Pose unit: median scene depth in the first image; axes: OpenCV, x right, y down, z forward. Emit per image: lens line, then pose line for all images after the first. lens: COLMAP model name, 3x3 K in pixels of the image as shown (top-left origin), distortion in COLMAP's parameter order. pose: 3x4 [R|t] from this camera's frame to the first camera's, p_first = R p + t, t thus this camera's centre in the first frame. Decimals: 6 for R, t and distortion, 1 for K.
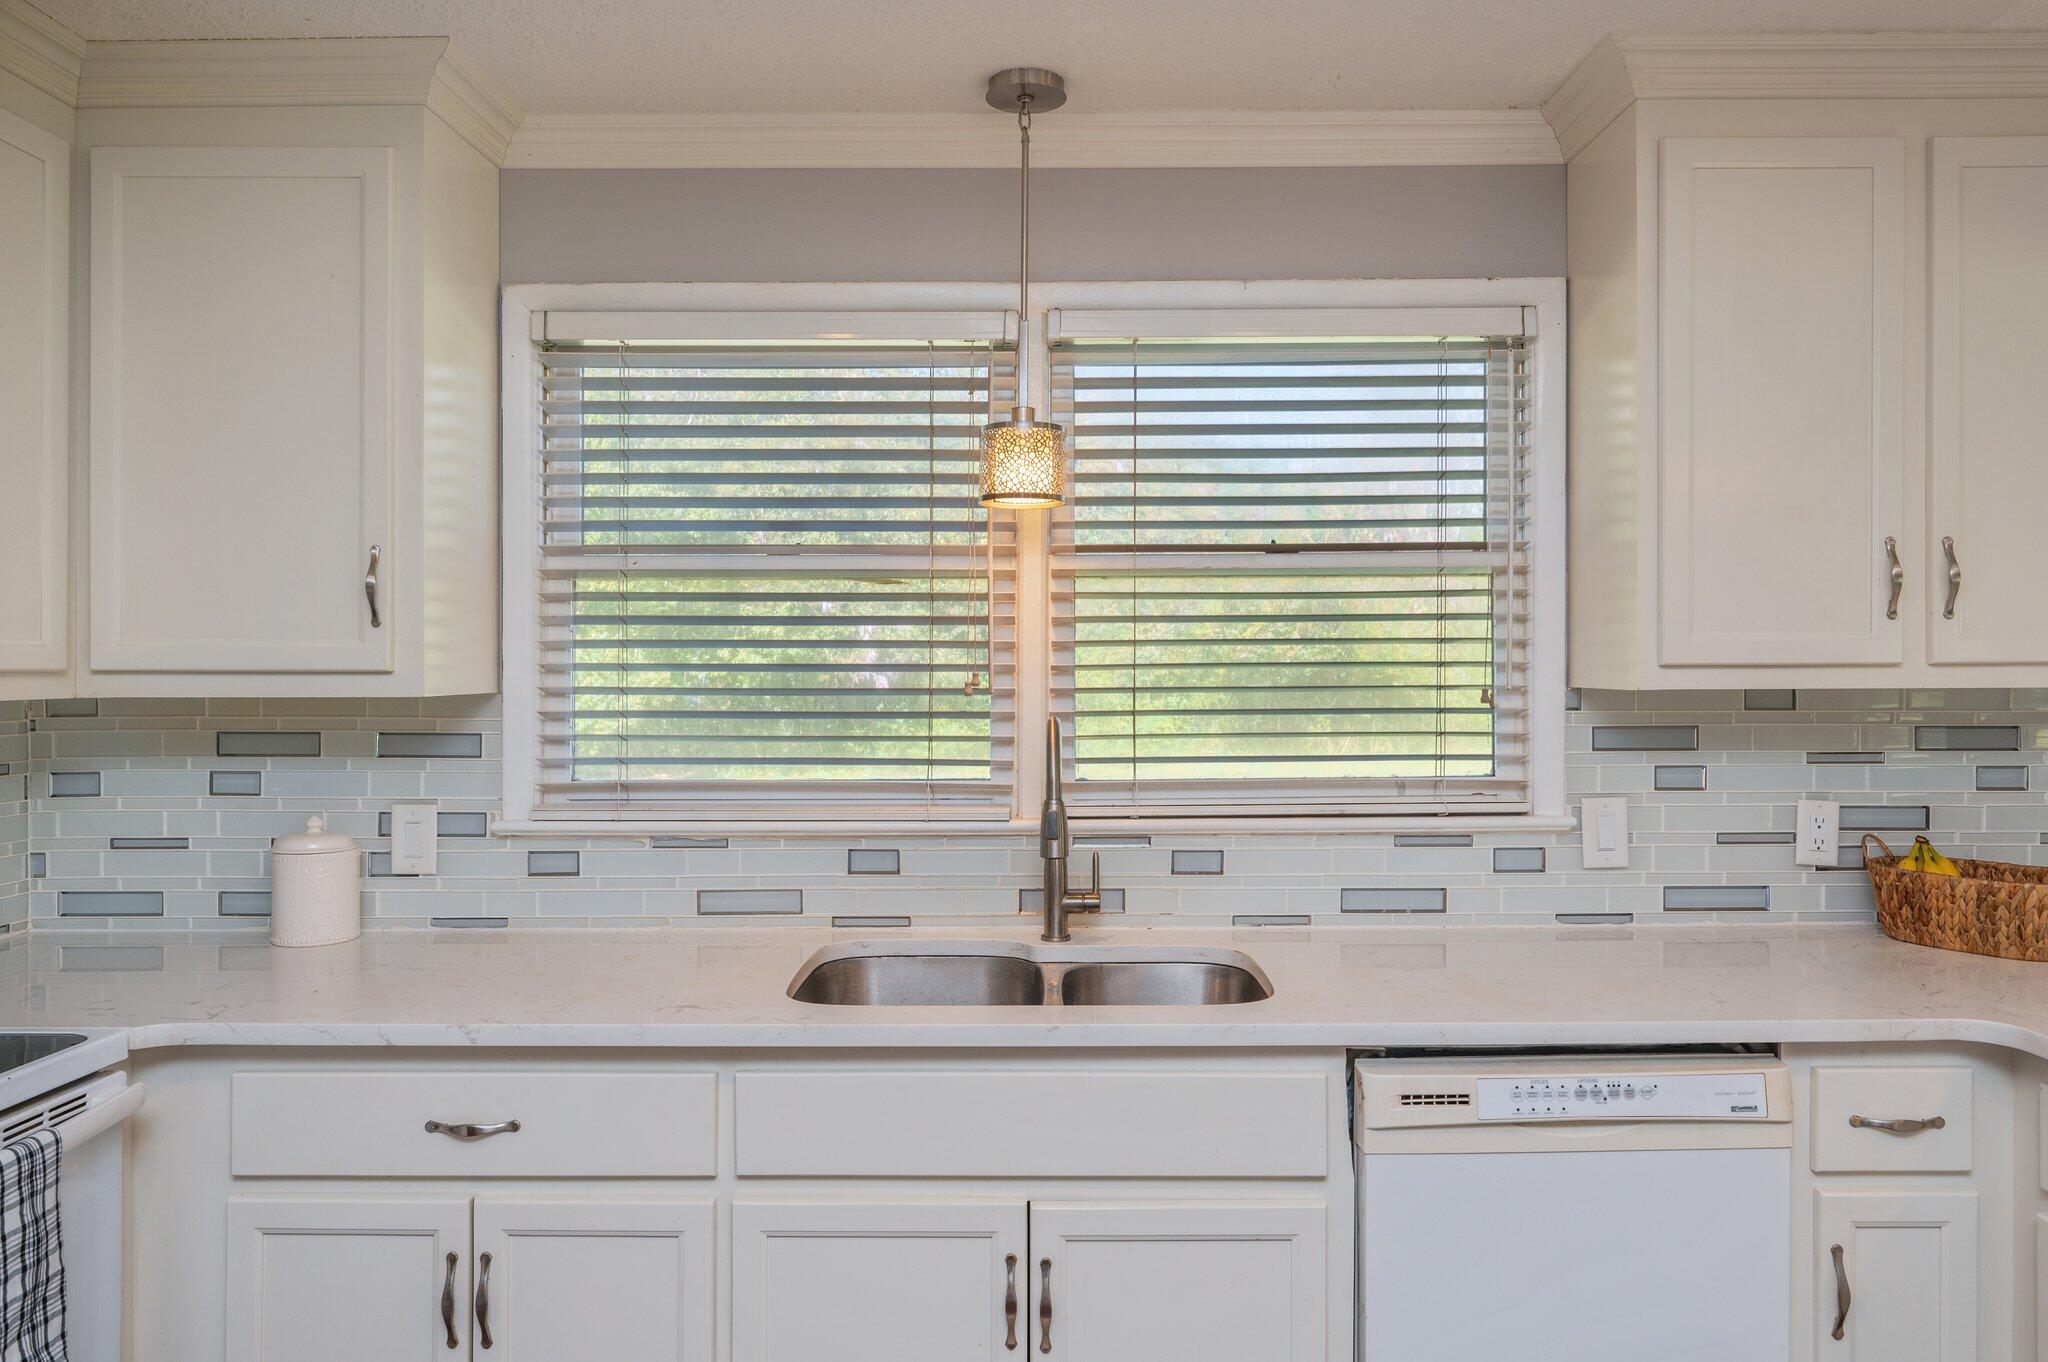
lens RADIAL K [[1300.8, 0, 1017.8], [0, 1300.8, 699.3], [0, 0, 1]] dist [0.062210, 0.000449]
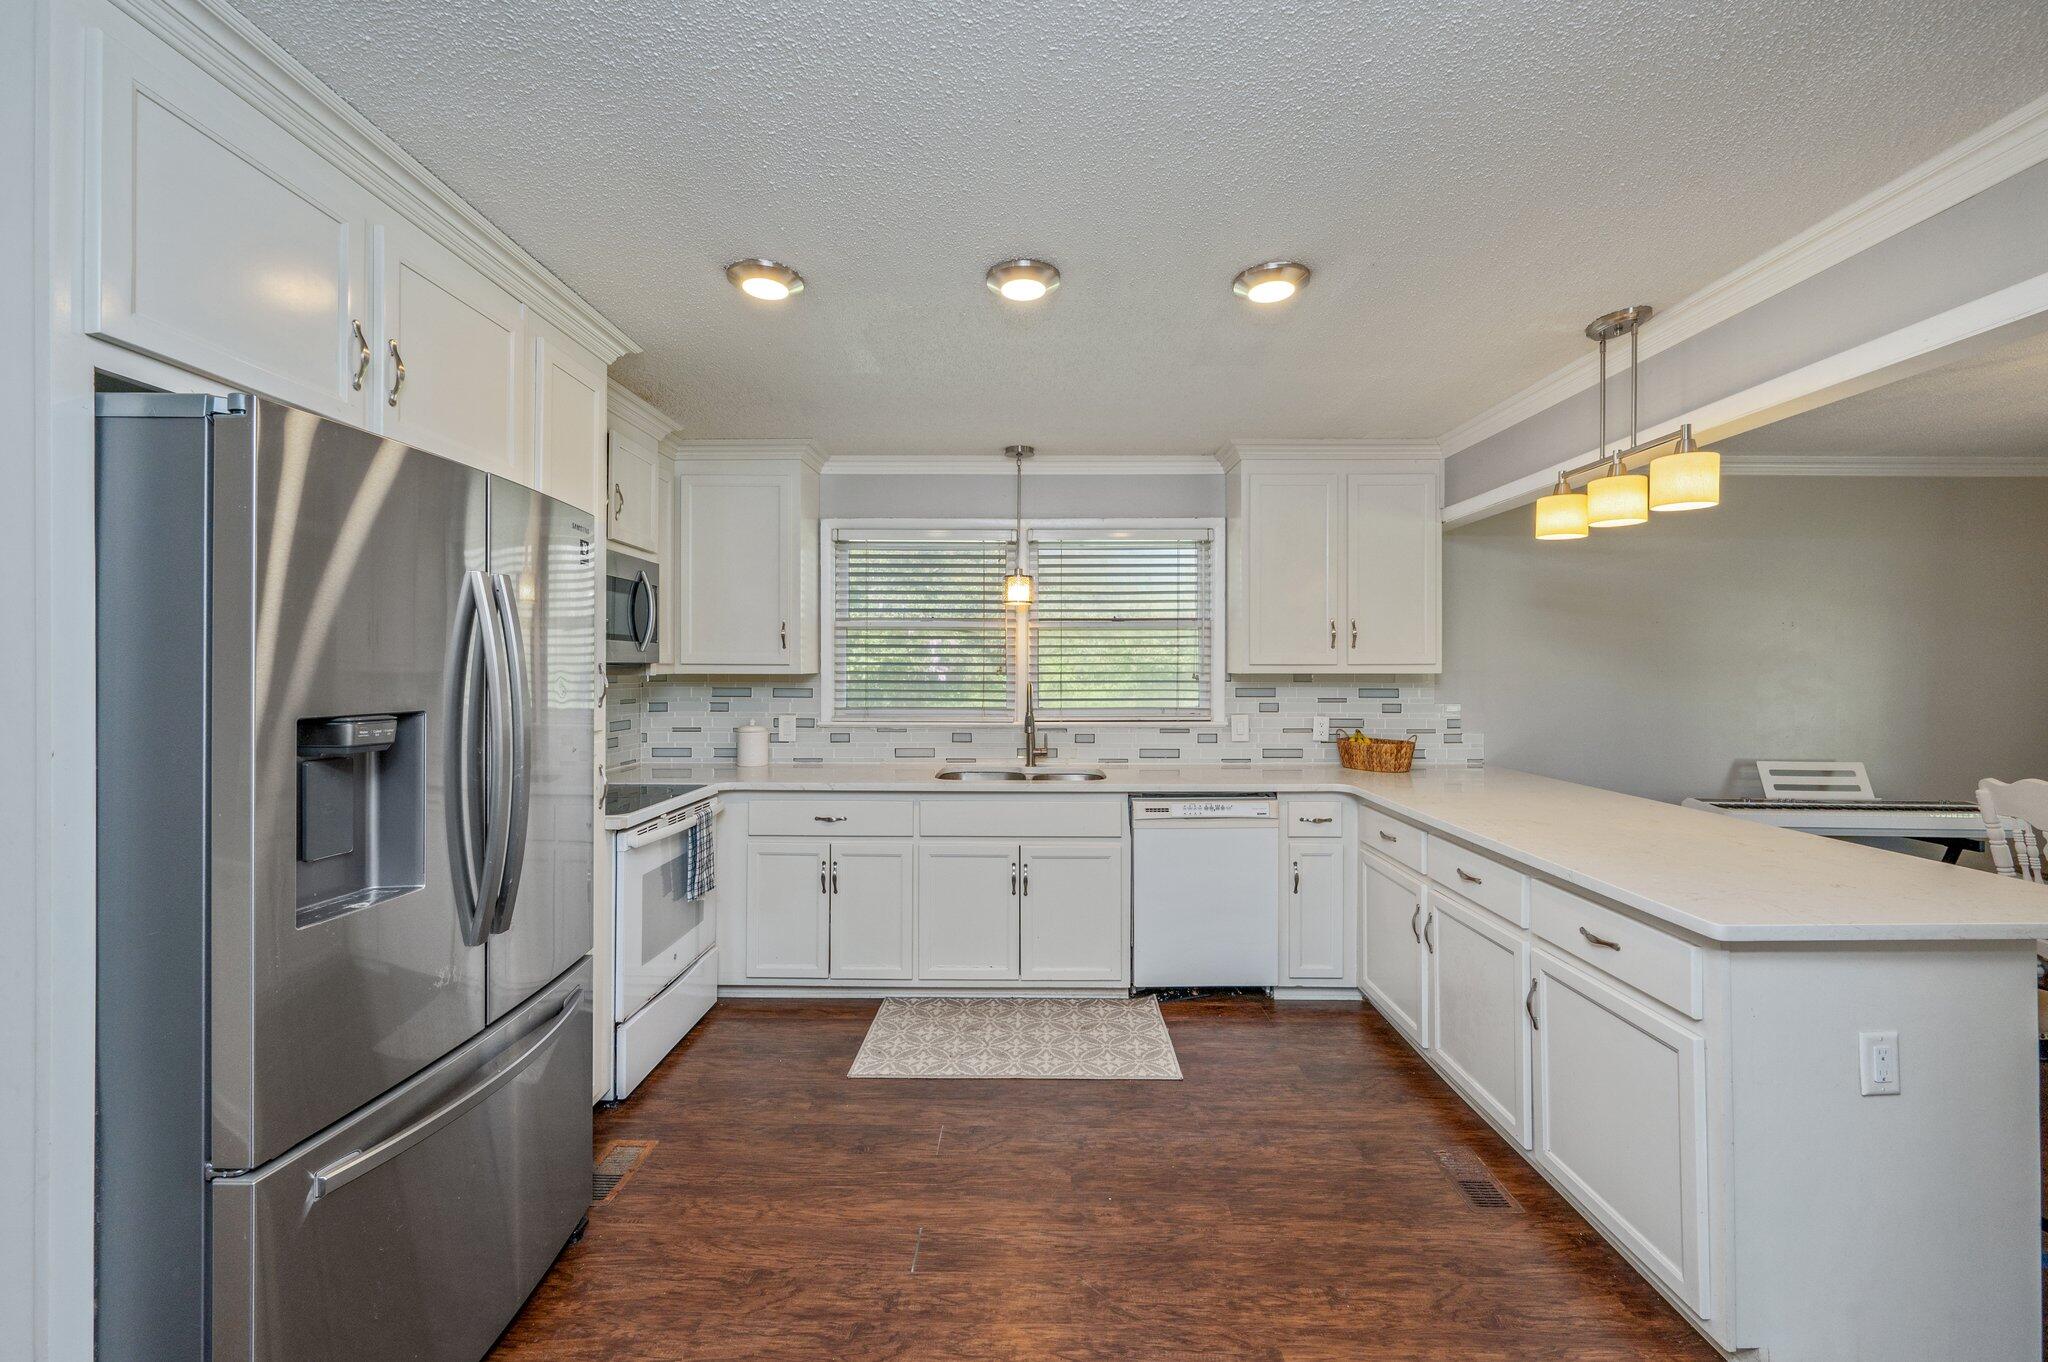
lens RADIAL K [[806.7, 0, 1093.8], [0, 806.7, 689.5], [0, 0, 1]] dist [0.000808, 0.000021]
pose [[0.995534, 0.001455, 0.094391, 0.001578], [-0.002030, 0.999980, 0.005997, 0.016628], [-0.094380, -0.006162, 0.995517, -0.647366]]
